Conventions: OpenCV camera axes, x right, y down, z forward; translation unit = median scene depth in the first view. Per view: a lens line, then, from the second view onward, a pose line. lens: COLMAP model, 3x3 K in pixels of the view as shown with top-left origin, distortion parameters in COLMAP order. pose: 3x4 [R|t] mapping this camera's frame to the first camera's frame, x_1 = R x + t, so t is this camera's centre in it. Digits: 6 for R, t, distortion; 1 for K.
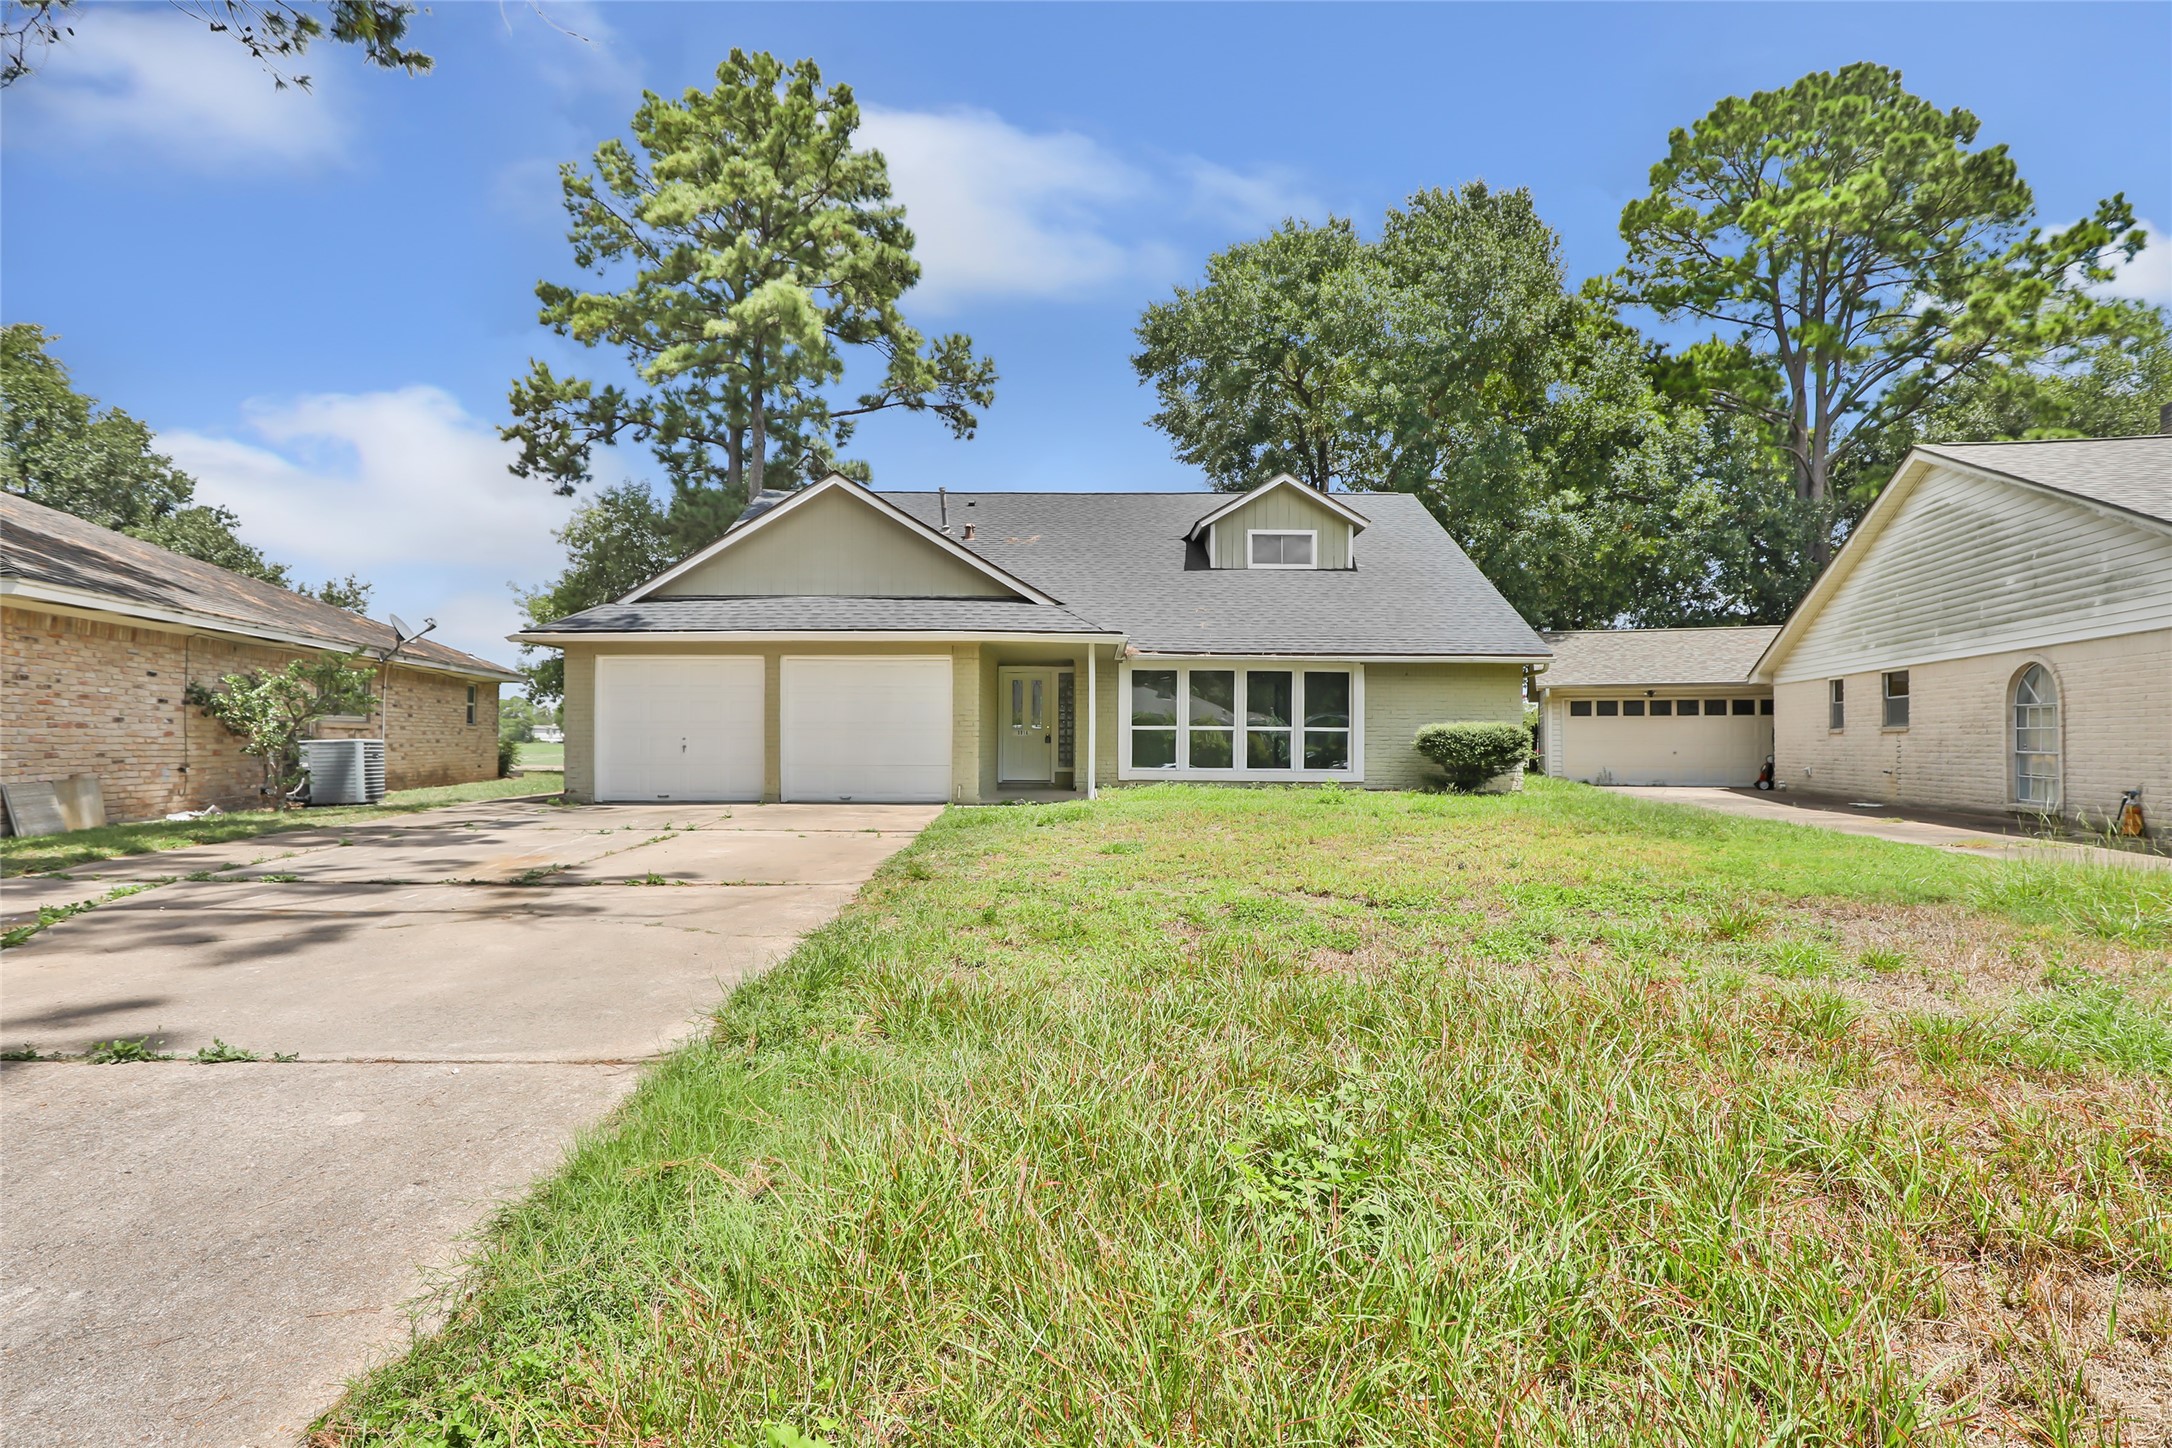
lens RADIAL K [[1113.0, 0, 1086.0], [0, 1113.0, 724.0], [0, 0, 1]] dist [-0.024480, 0.000923]
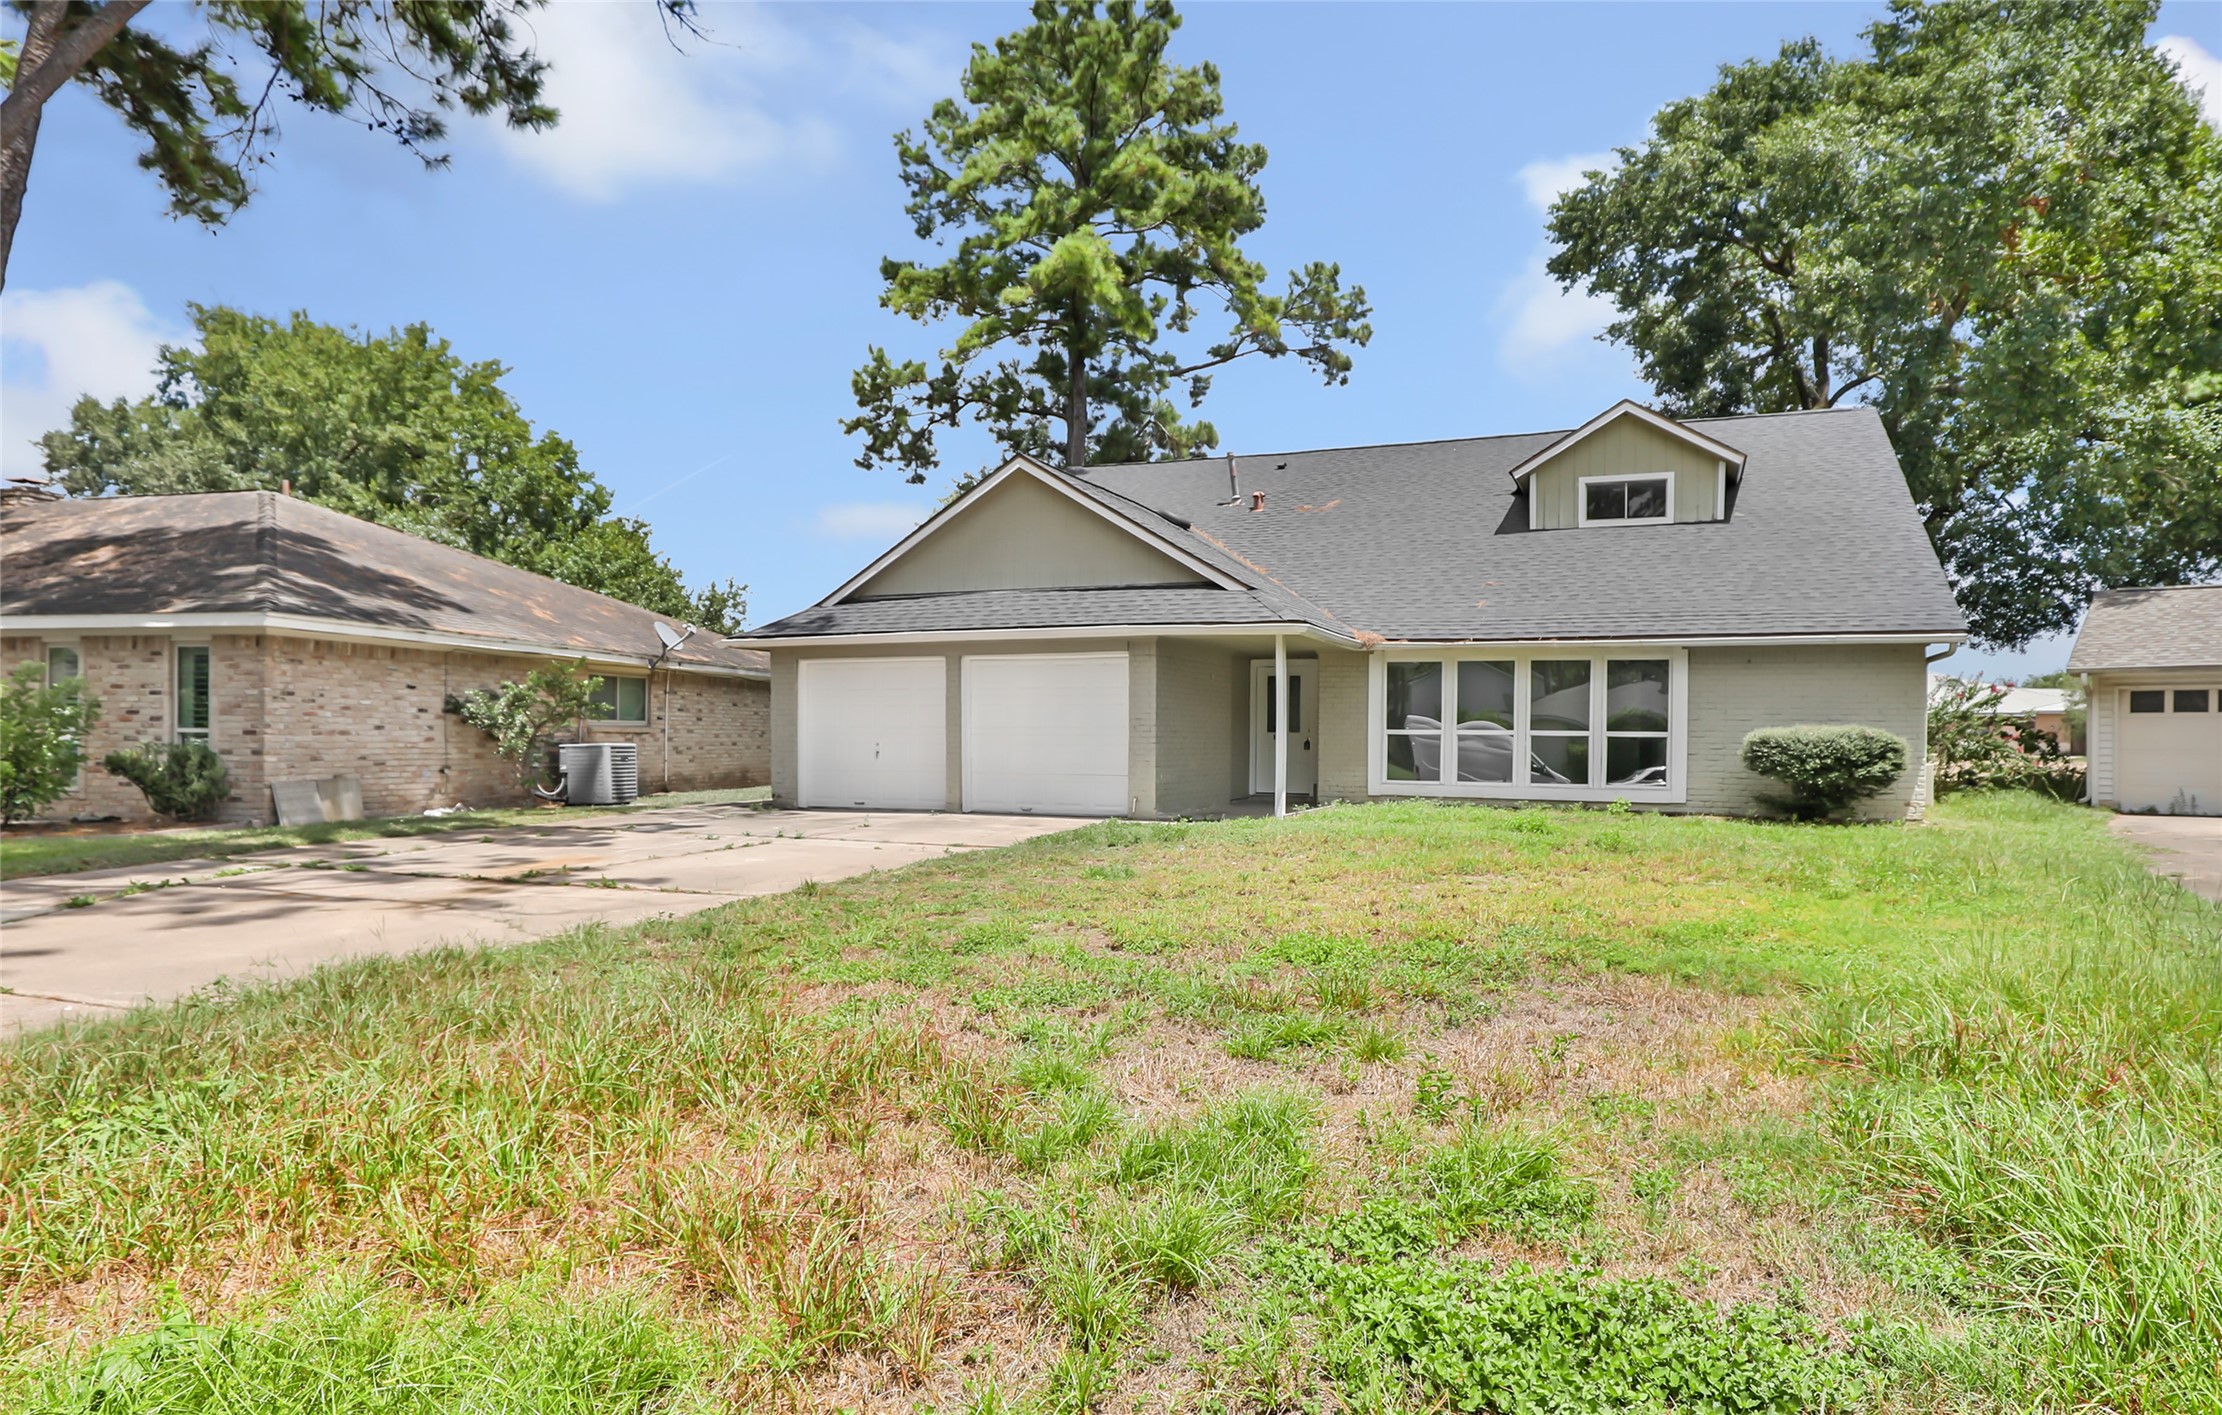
lens RADIAL K [[1349.4, 0, 1135.9], [0, 1349.4, 734.0], [0, 0, 1]] dist [-0.026920, -0.000085]
pose [[0.921539, 0.001544, -0.388282, 0.181013], [0.003000, 0.999934, 0.011096, -0.004683], [0.388273, -0.011390, 0.921474, 0.003588]]
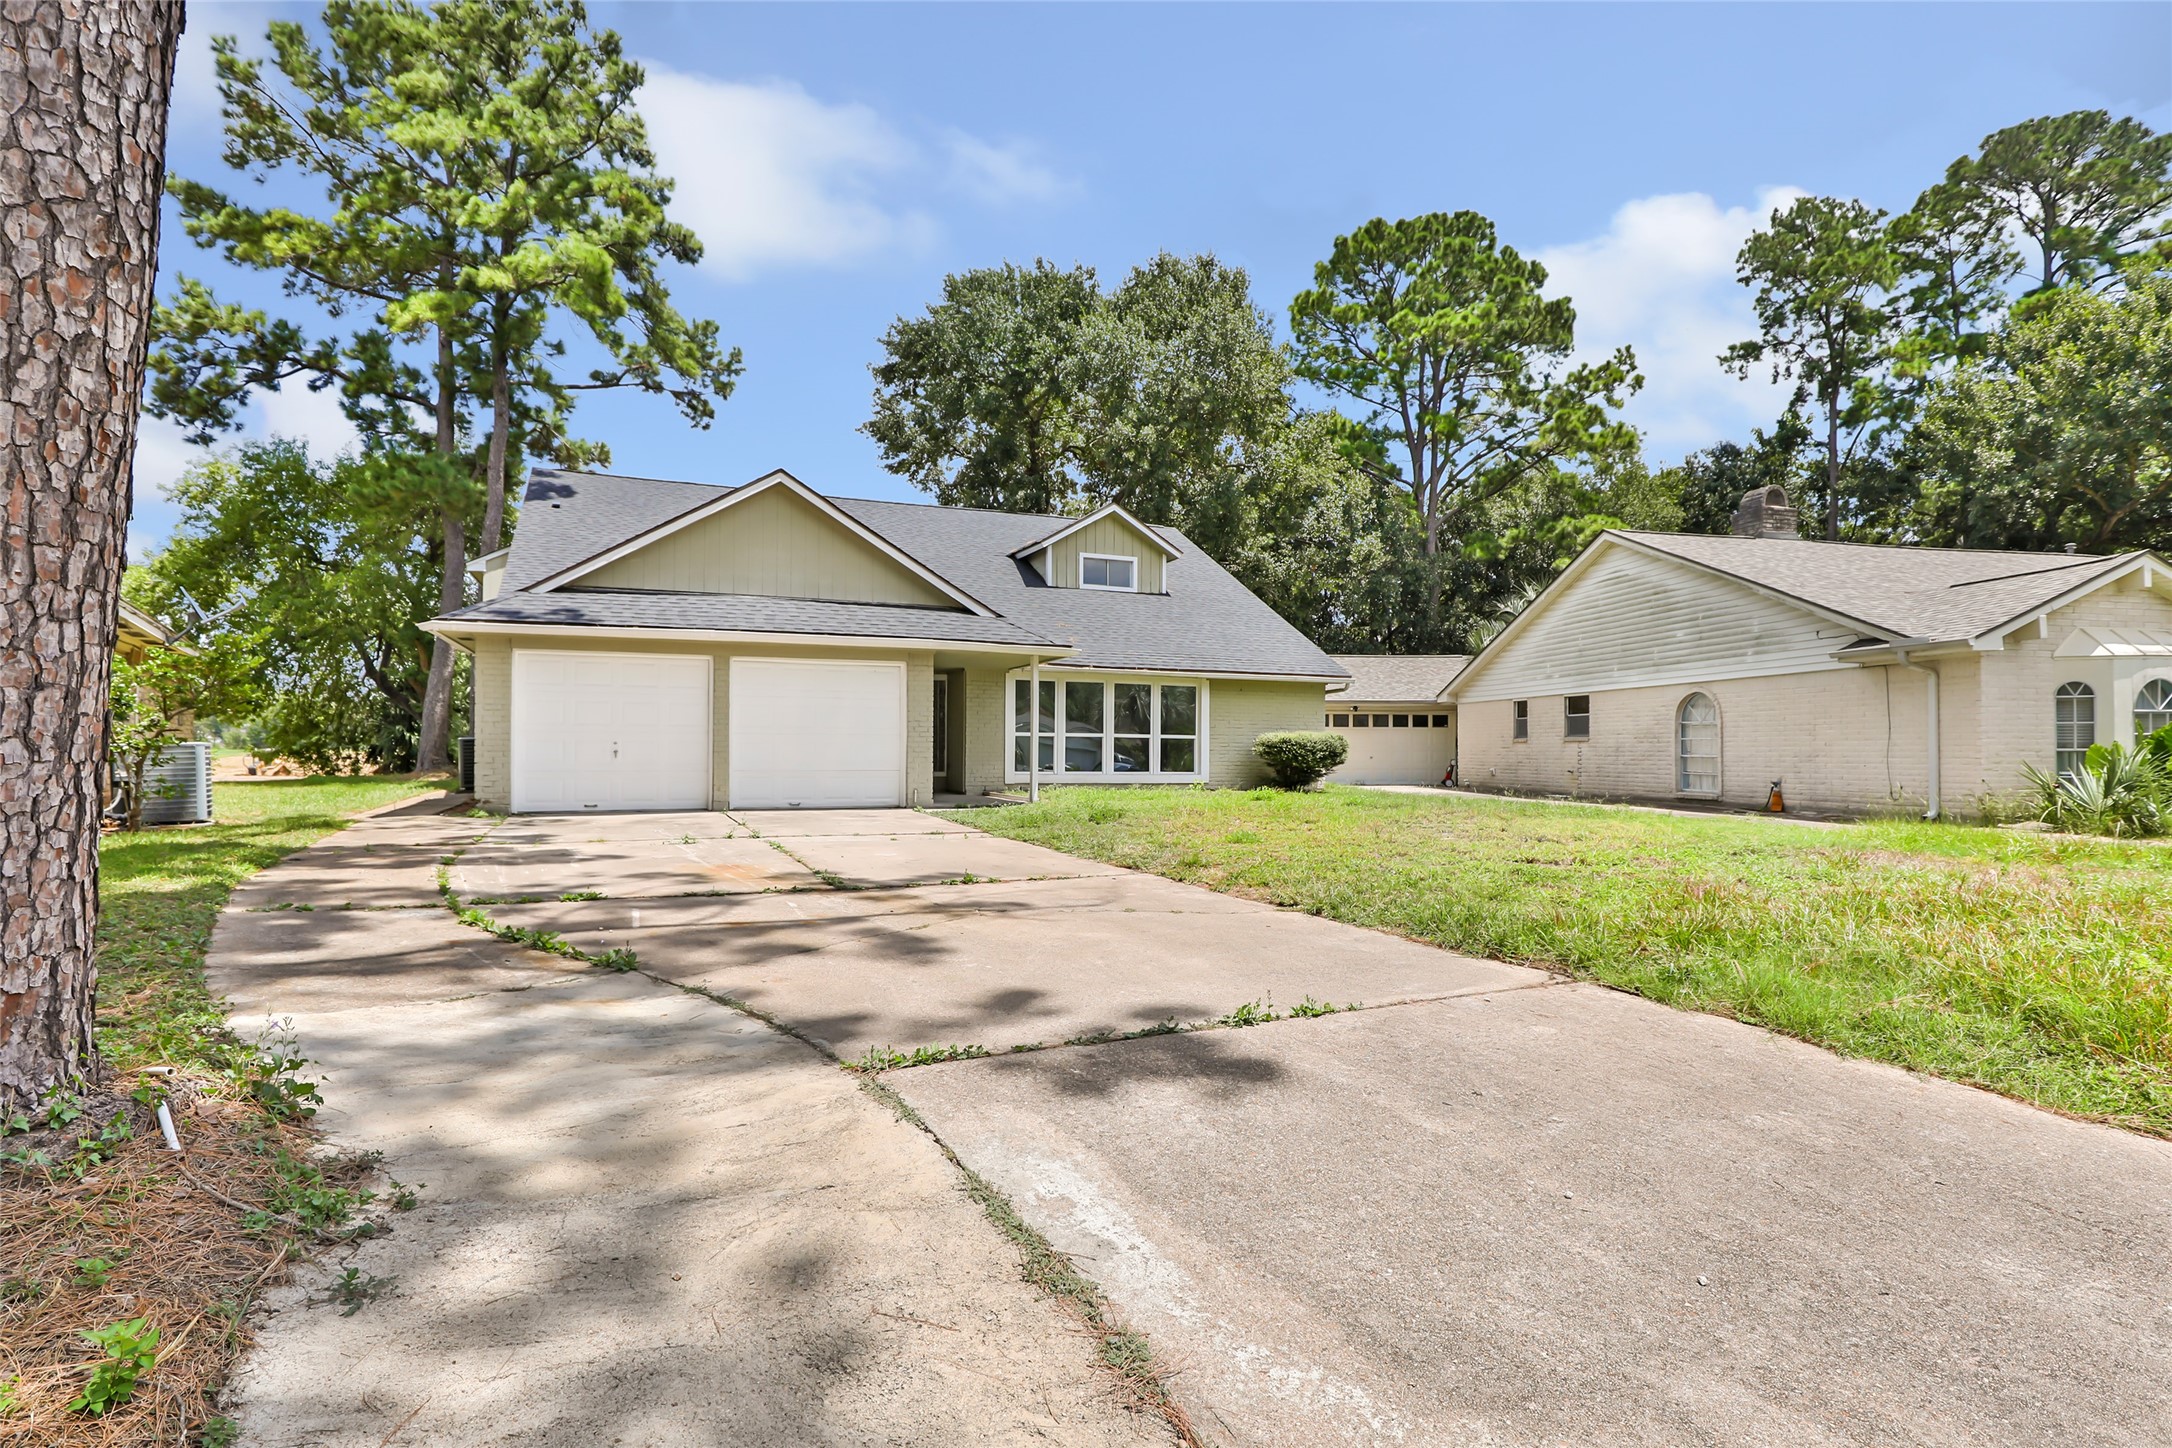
lens RADIAL K [[1106.8, 0, 1092.0], [0, 1106.8, 740.3], [0, 0, 1]] dist [-0.023476, 0.000337]
pose [[0.918148, 0.004223, 0.396215, -0.217310], [-0.007501, 0.999949, 0.006724, 0.001023], [-0.396167, -0.009146, 0.918133, 0.001102]]
